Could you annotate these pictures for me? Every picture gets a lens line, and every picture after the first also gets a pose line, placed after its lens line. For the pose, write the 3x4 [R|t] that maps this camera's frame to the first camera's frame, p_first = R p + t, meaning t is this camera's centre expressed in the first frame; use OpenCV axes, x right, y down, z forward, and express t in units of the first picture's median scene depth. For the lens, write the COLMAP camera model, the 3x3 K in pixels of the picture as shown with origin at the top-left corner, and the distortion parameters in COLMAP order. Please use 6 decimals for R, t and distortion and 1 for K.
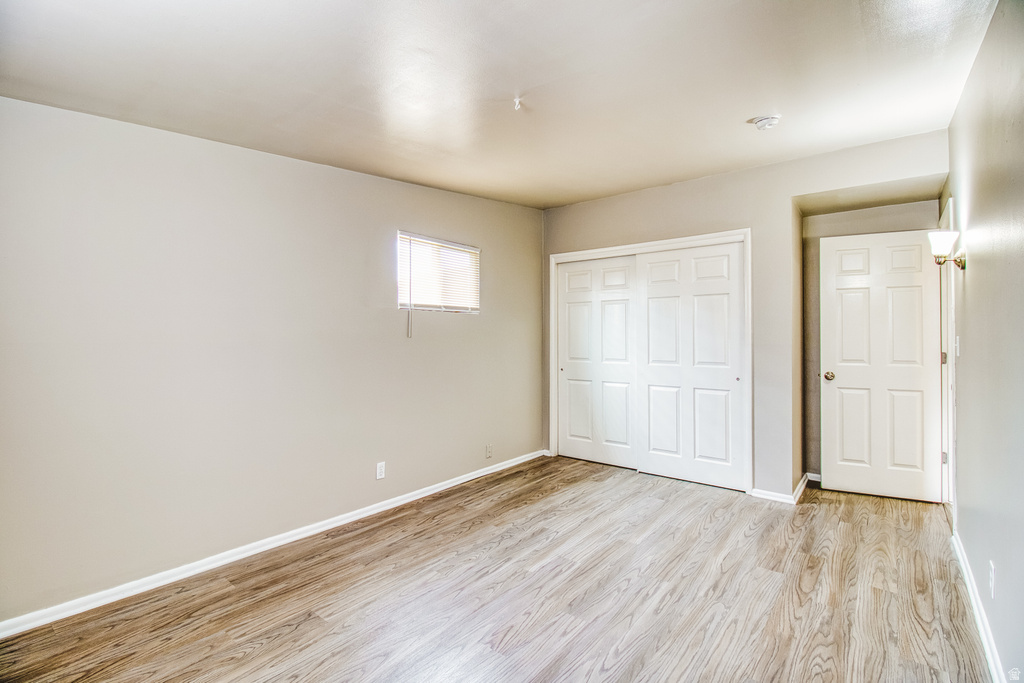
lens RADIAL K [[481.1, 0, 516.5], [0, 481.1, 335.9], [0, 0, 1]] dist [0.010972, -0.005218]
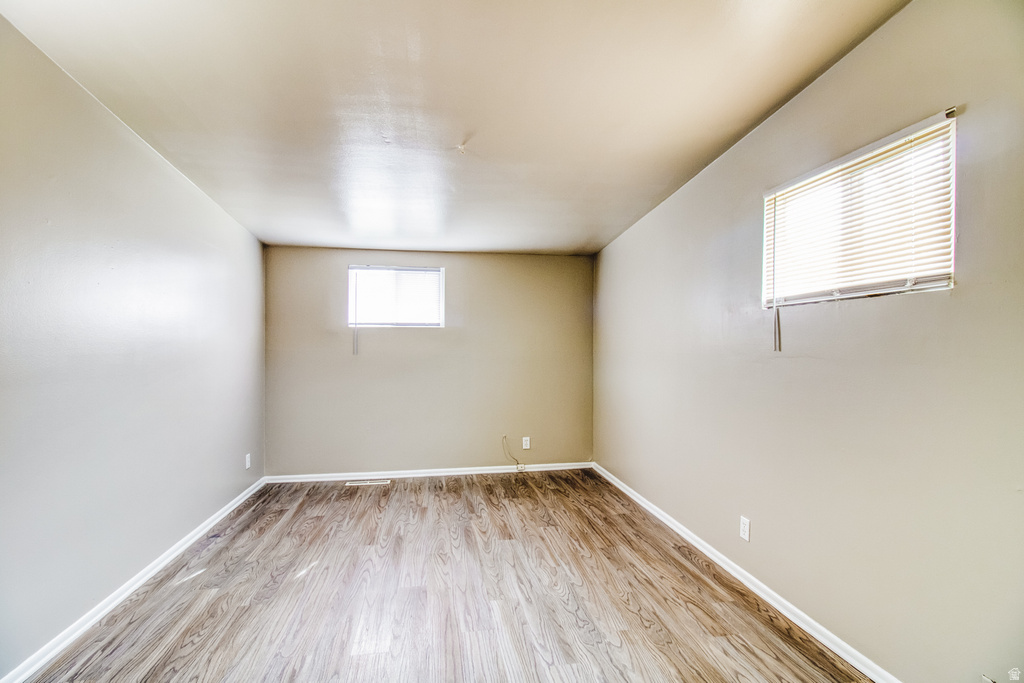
lens RADIAL K [[481.1, 0, 503.5], [0, 481.1, 346.3], [0, 0, 1]] dist [0.010972, -0.005218]
pose [[-0.688102, -0.002481, -0.725610, 0.582417], [-0.004056, 0.999992, 0.000426, -0.001777], [0.725603, 0.003236, -0.688106, 1.394207]]
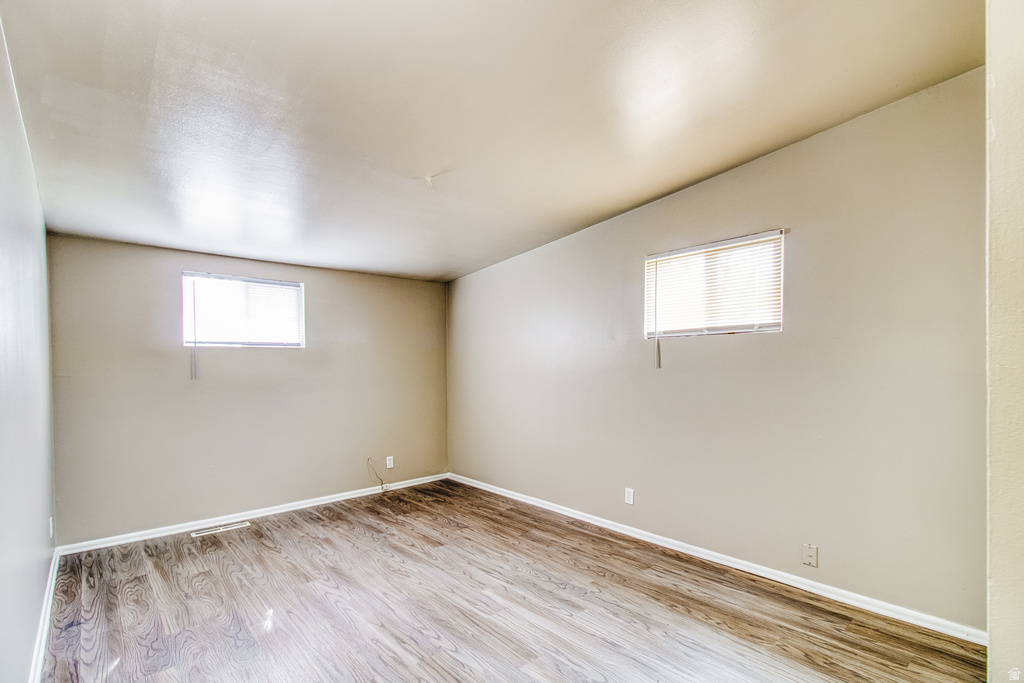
lens RADIAL K [[481.1, 0, 505.3], [0, 481.1, 377.9], [0, 0, 1]] dist [0.010972, -0.005218]
pose [[-0.200234, 0.024754, -0.979435, 0.877670], [0.006809, 0.999692, 0.023874, -0.002476], [0.979724, -0.001889, -0.200341, 1.062663]]
